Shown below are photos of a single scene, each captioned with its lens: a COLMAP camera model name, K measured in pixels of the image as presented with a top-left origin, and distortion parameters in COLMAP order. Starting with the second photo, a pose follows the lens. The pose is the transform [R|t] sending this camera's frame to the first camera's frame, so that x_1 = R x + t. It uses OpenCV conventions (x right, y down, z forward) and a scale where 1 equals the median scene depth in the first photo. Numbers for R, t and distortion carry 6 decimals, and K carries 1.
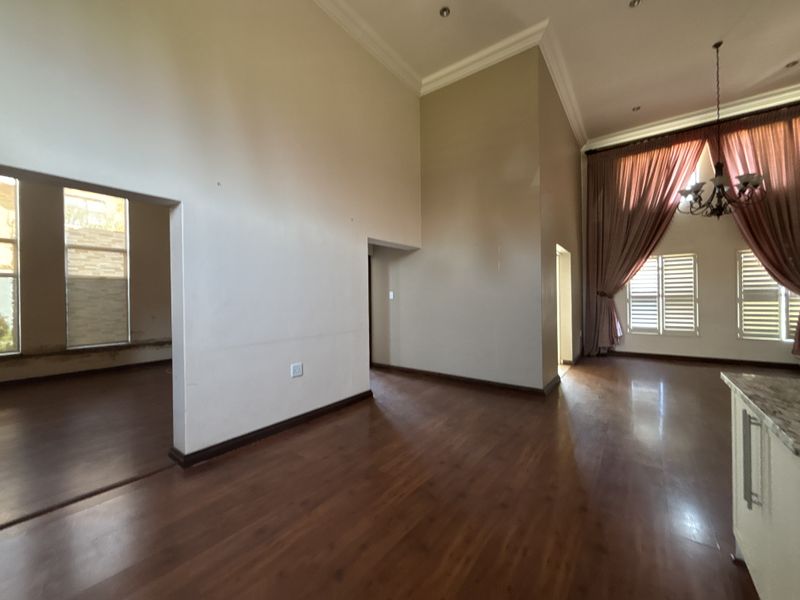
lens RADIAL K [[325.5, 0, 397.2], [0, 325.5, 296.8], [0, 0, 1]] dist [0.005144, 0.000160]
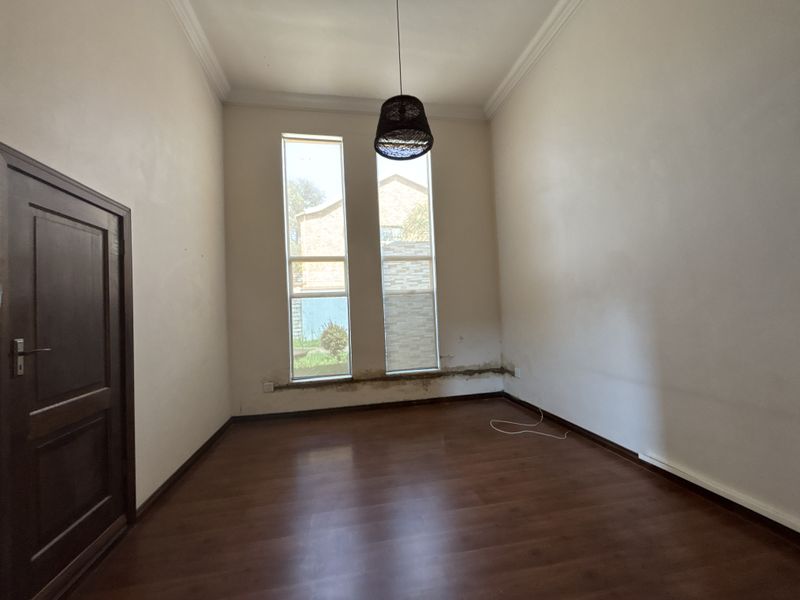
lens RADIAL K [[325.5, 0, 397.2], [0, 325.5, 296.8], [0, 0, 1]] dist [0.005144, 0.000160]
pose [[0.734875, -0.037597, -0.677160, -0.277548], [0.030807, 0.999282, -0.022049, -0.022339], [0.677503, -0.004658, 0.735506, 0.270819]]
